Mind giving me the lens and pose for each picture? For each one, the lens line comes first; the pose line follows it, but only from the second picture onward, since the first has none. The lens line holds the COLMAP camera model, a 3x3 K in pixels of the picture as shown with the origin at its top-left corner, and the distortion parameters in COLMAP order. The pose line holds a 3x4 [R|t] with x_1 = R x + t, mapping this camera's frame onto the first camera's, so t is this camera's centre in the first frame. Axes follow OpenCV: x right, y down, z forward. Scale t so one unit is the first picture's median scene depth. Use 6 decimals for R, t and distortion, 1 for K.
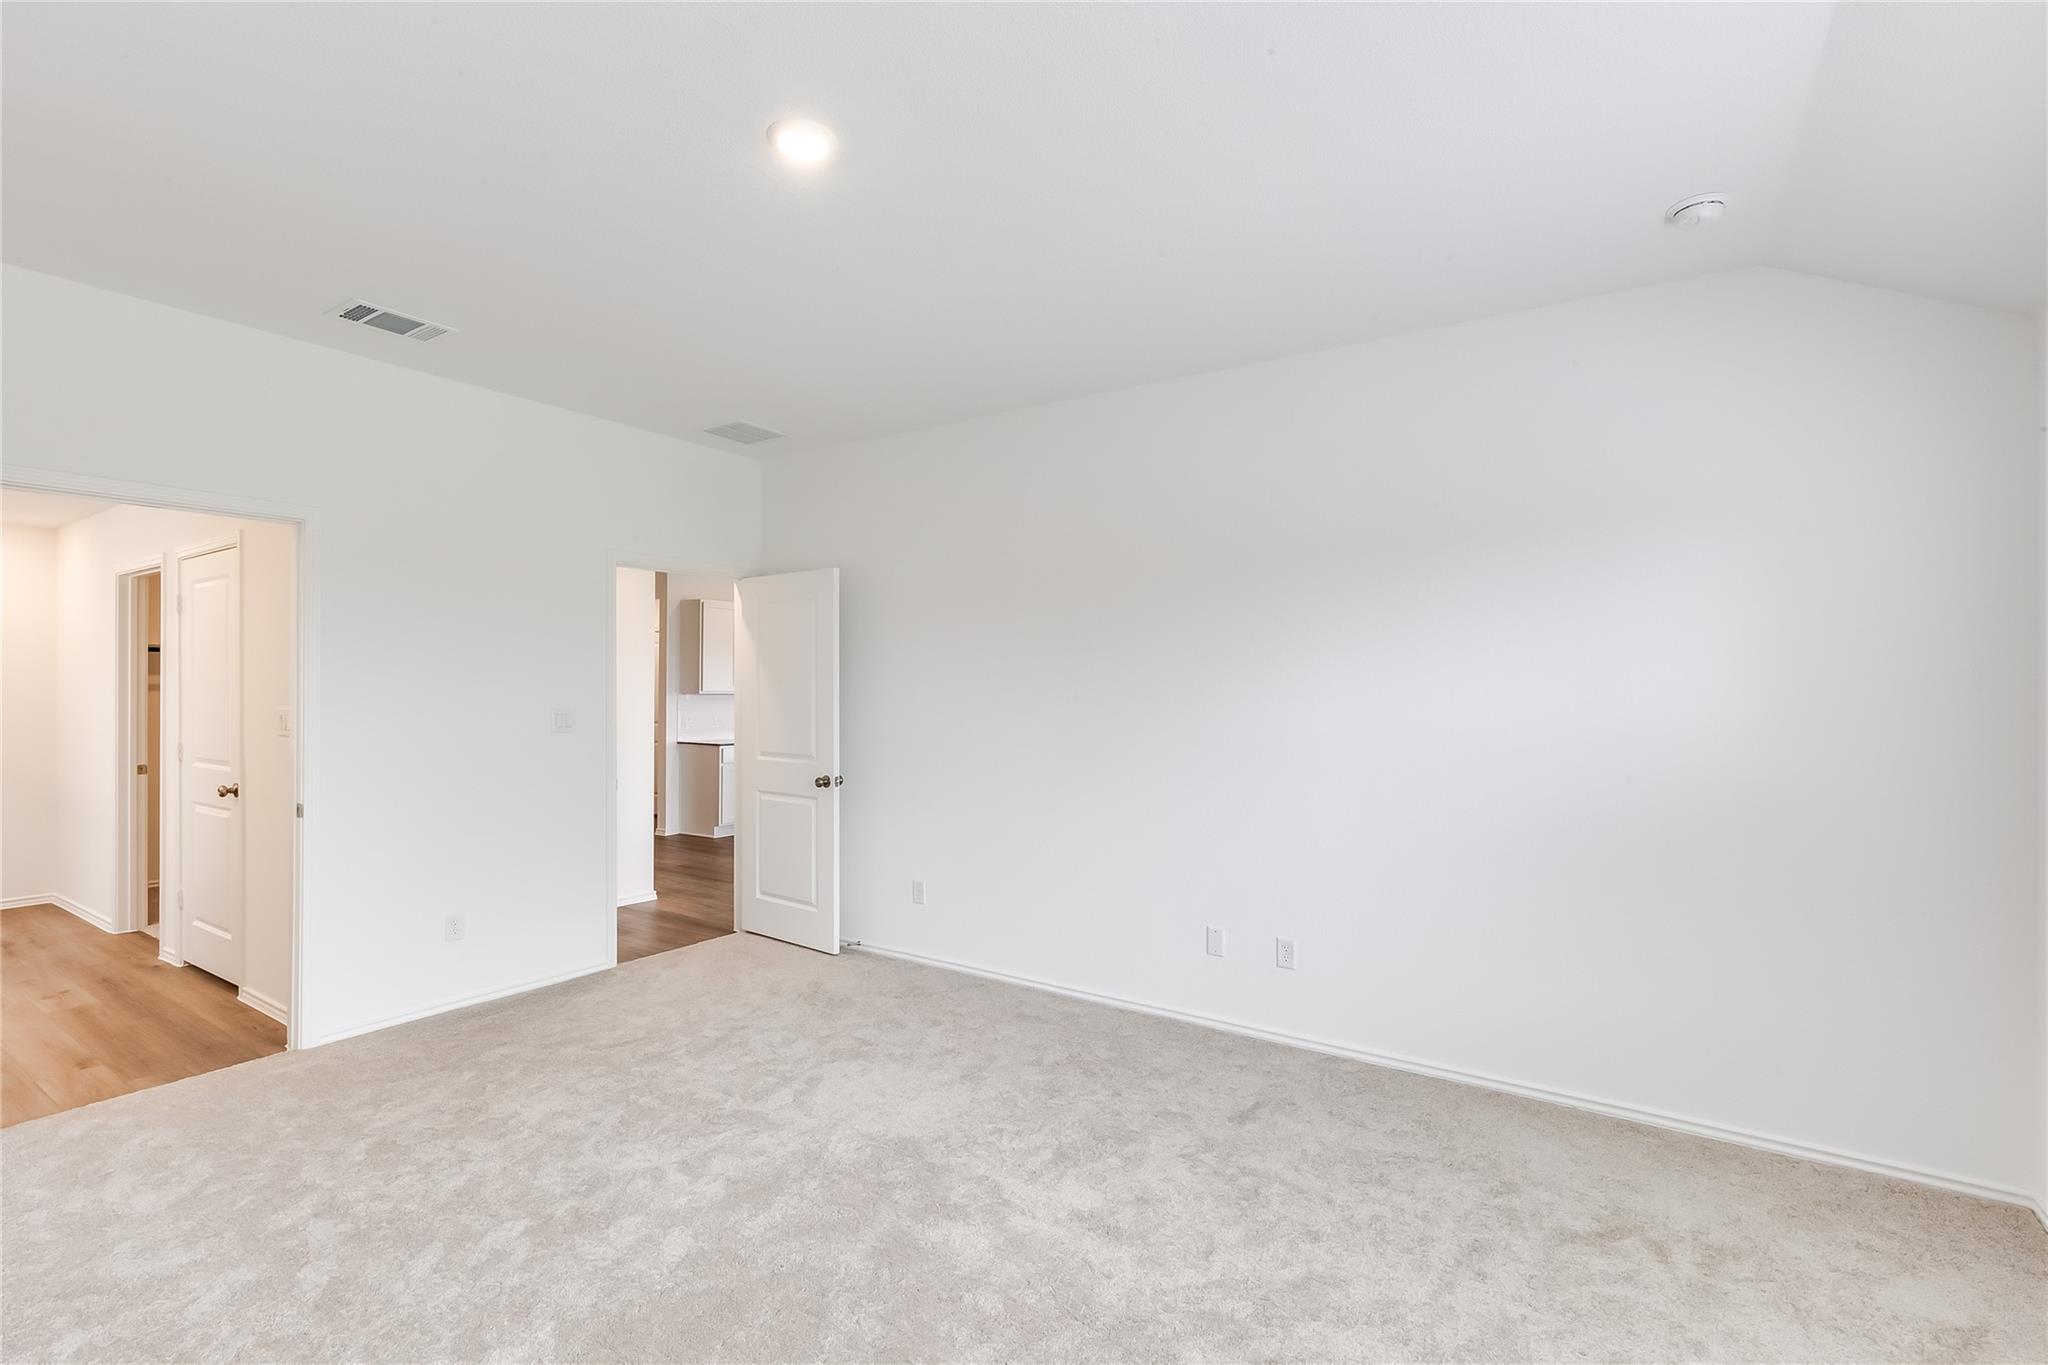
lens RADIAL K [[930.5, 0, 1020.3], [0, 930.5, 684.8], [0, 0, 1]] dist [-0.001004, -0.000206]
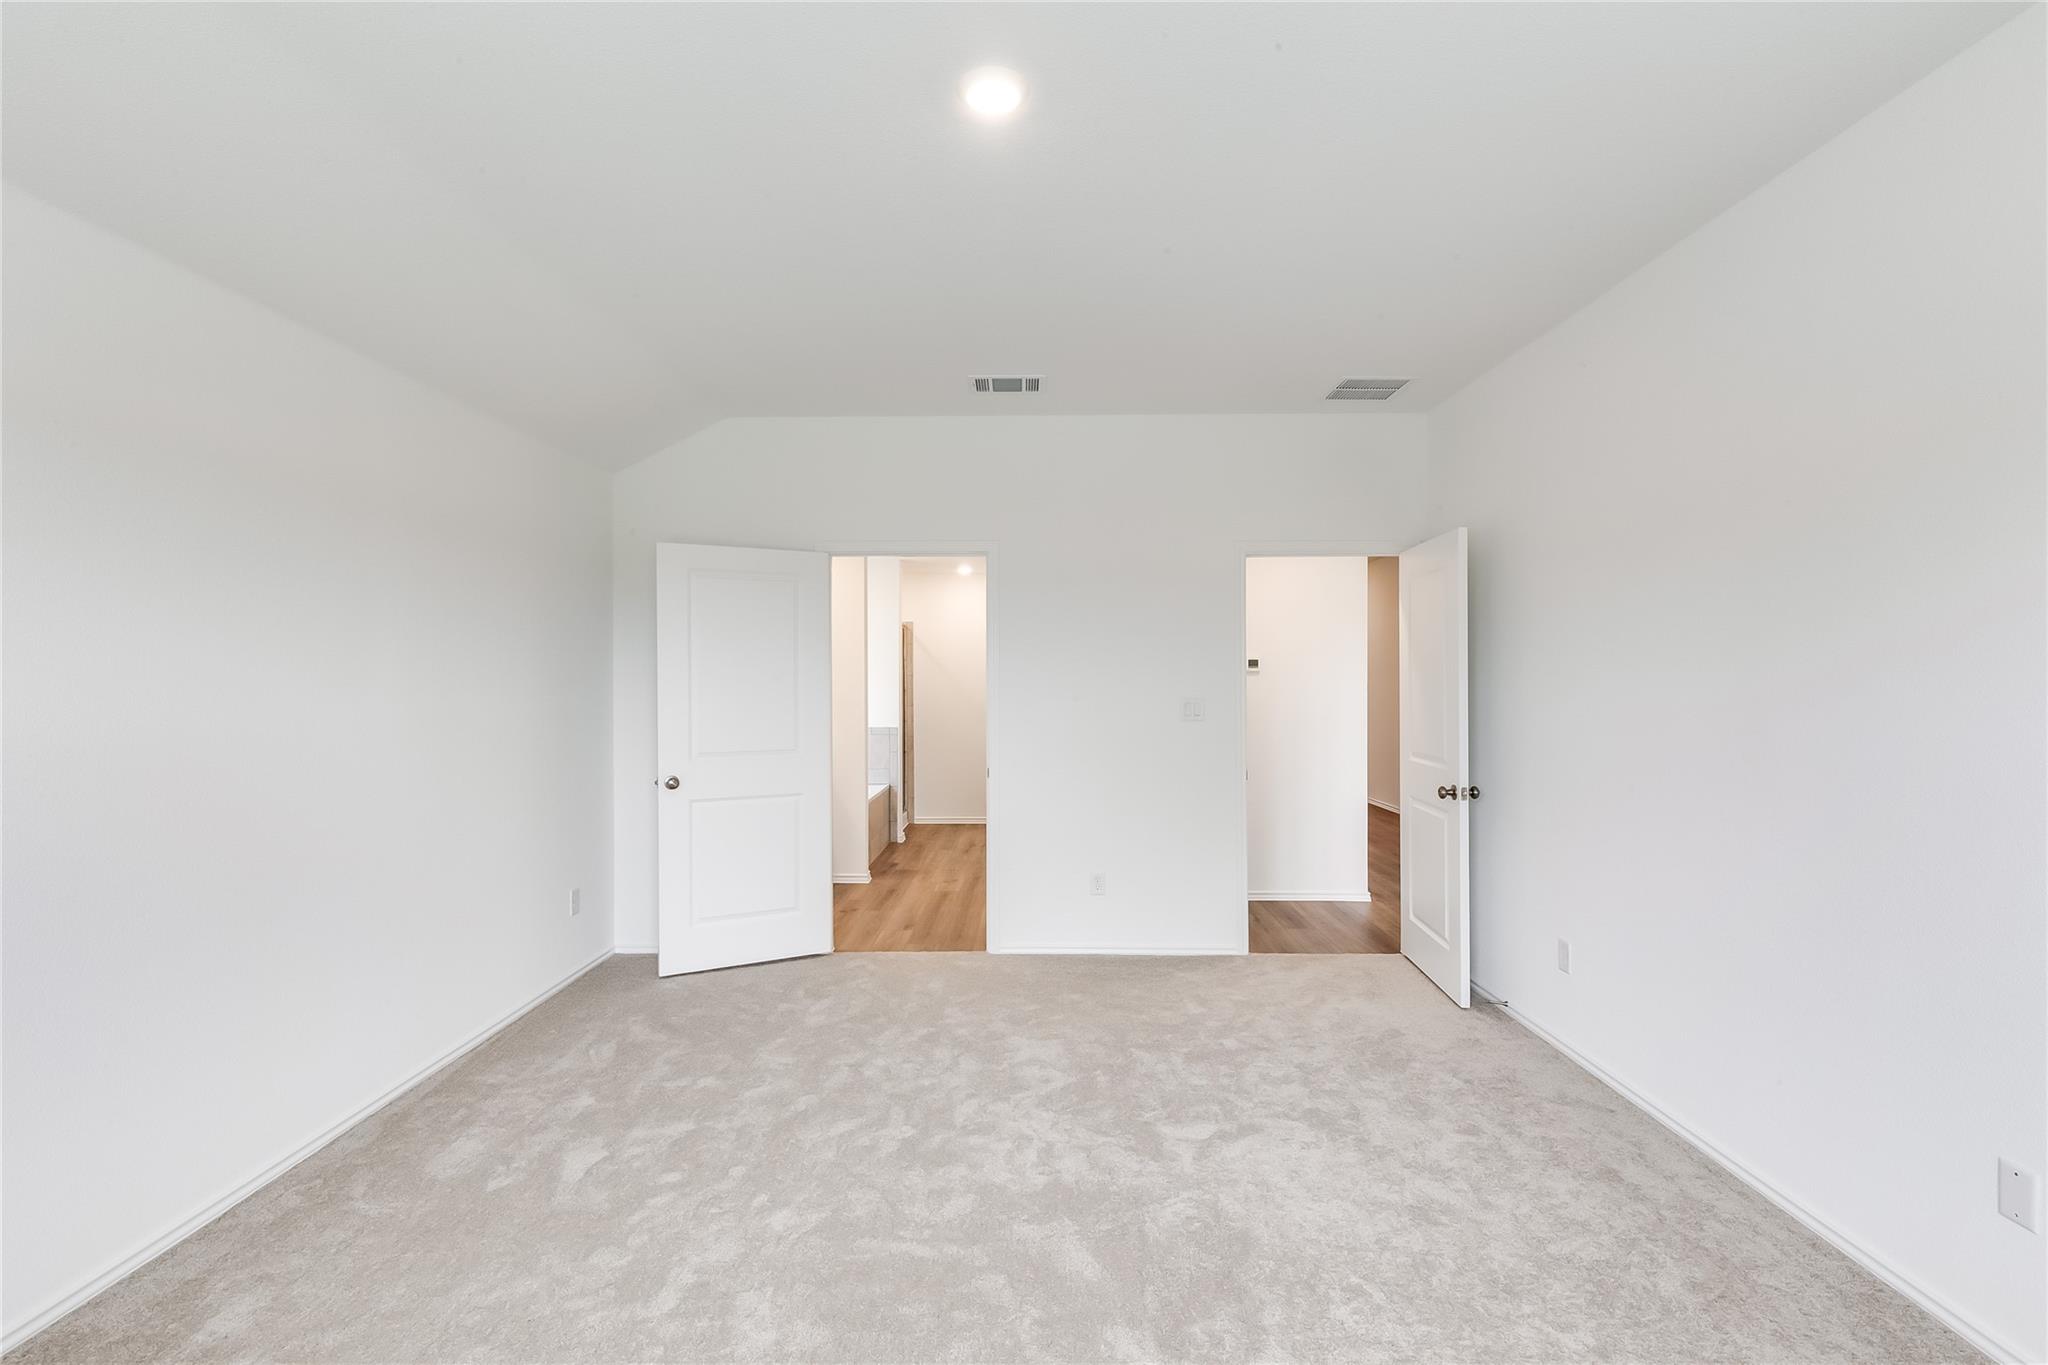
lens RADIAL K [[930.5, 0, 1021.6], [0, 930.5, 685.0], [0, 0, 1]] dist [-0.001004, -0.000206]
pose [[0.541148, 0.001370, -0.840927, 0.365758], [0.007491, 0.999951, 0.006449, 0.003107], [0.840894, -0.009789, 0.541111, 0.330778]]
